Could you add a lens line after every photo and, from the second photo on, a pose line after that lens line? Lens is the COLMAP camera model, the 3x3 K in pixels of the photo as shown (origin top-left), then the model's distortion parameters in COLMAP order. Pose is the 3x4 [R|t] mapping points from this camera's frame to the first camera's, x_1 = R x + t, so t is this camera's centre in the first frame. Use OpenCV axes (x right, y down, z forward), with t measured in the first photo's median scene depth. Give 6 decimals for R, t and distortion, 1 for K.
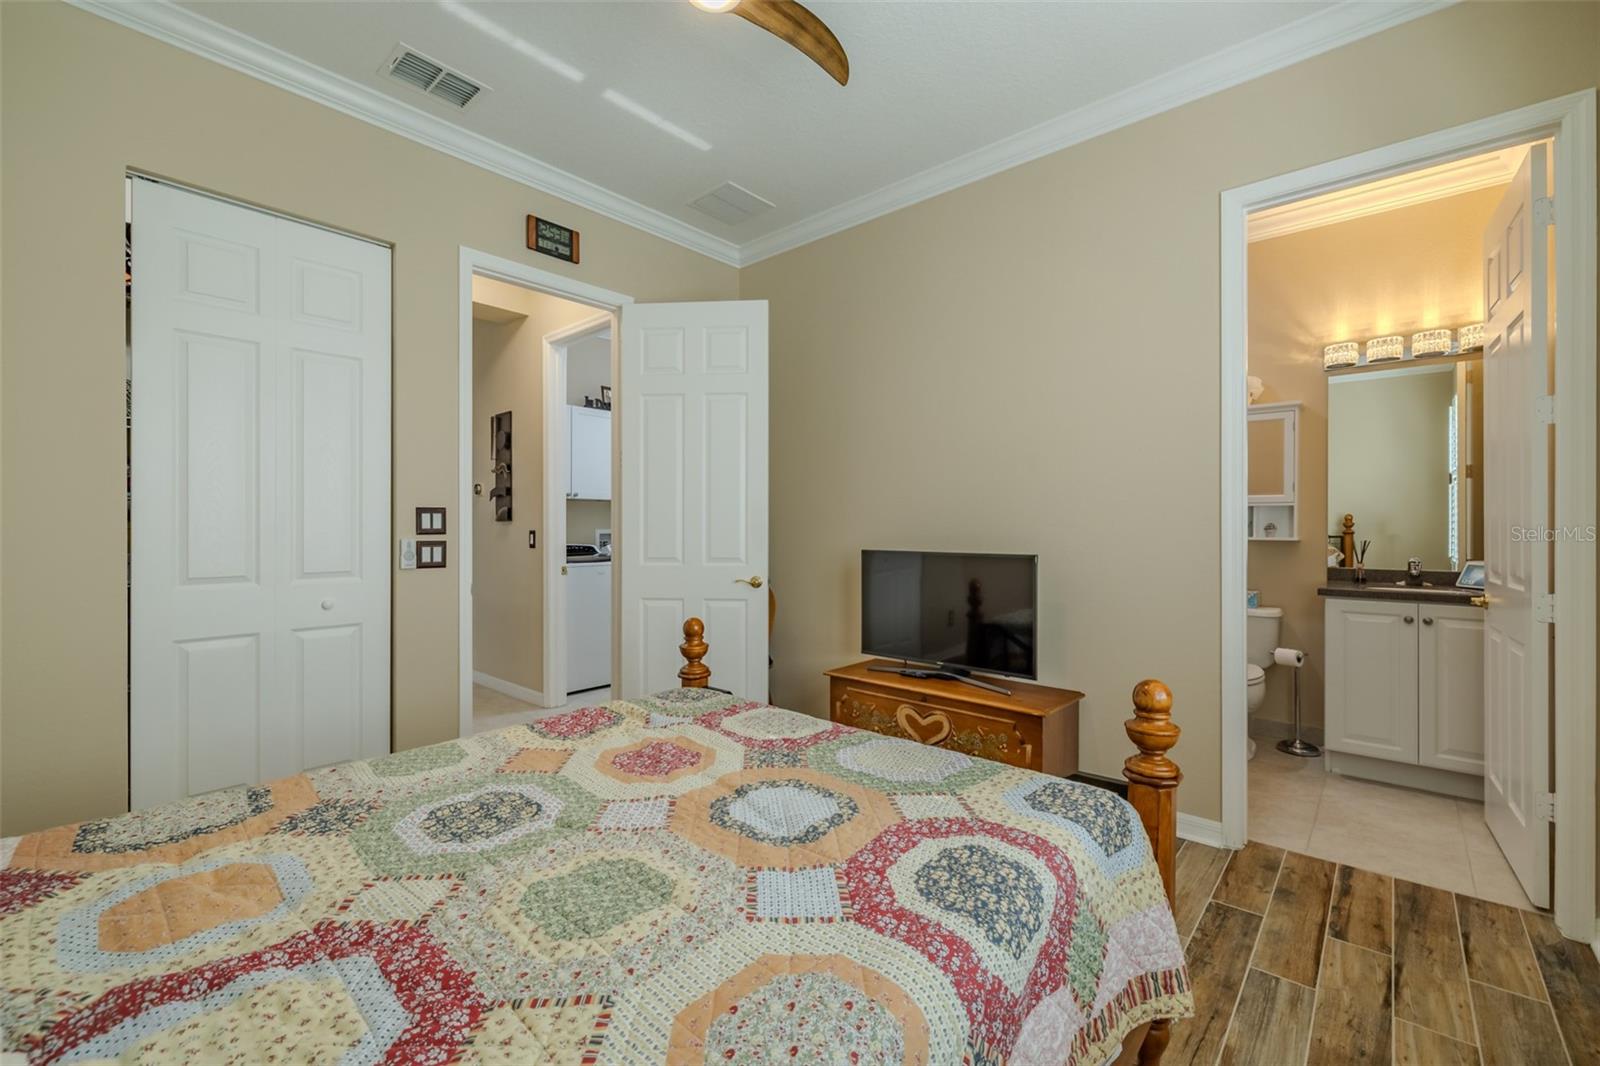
lens RADIAL K [[669.5, 0, 801.3], [0, 669.5, 526.4], [0, 0, 1]] dist [-0.000848, -0.000730]
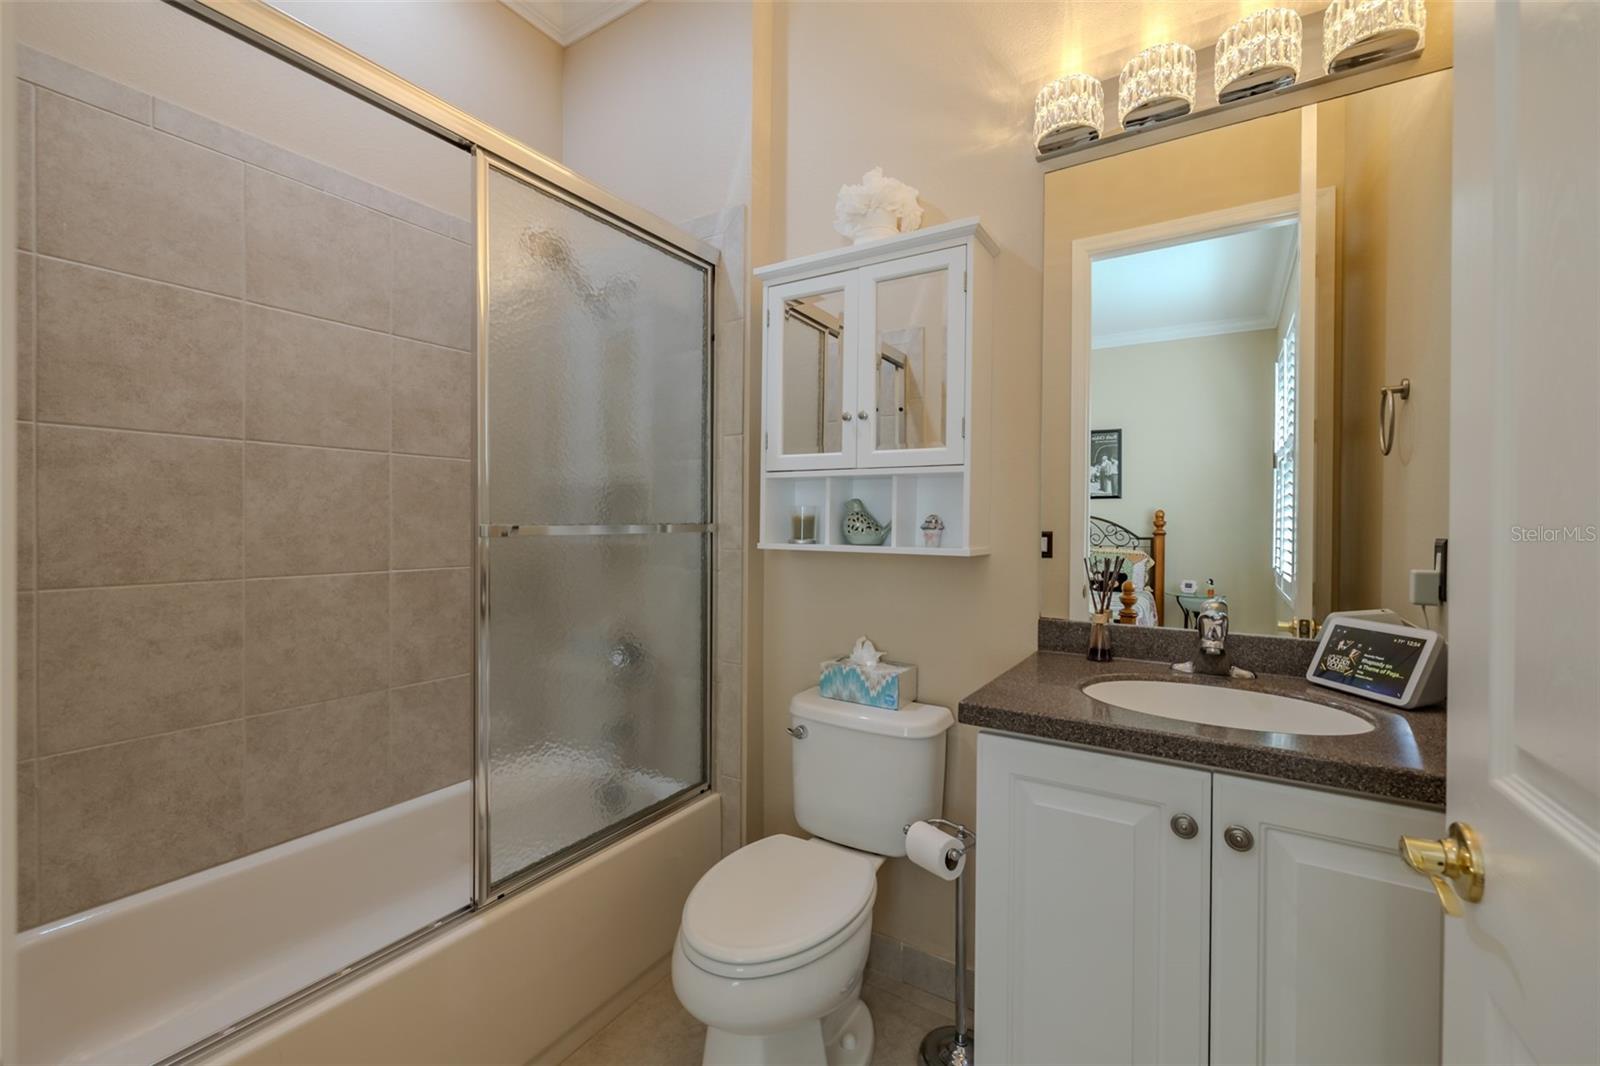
lens RADIAL K [[669.5, 0, 801.3], [0, 669.5, 526.4], [0, 0, 1]] dist [-0.000848, -0.000730]
pose [[0.986750, 0.006918, 0.162099, 0.565078], [-0.007739, 0.999960, 0.004438, 0.001504], [-0.162062, -0.005634, 0.986765, 0.599824]]
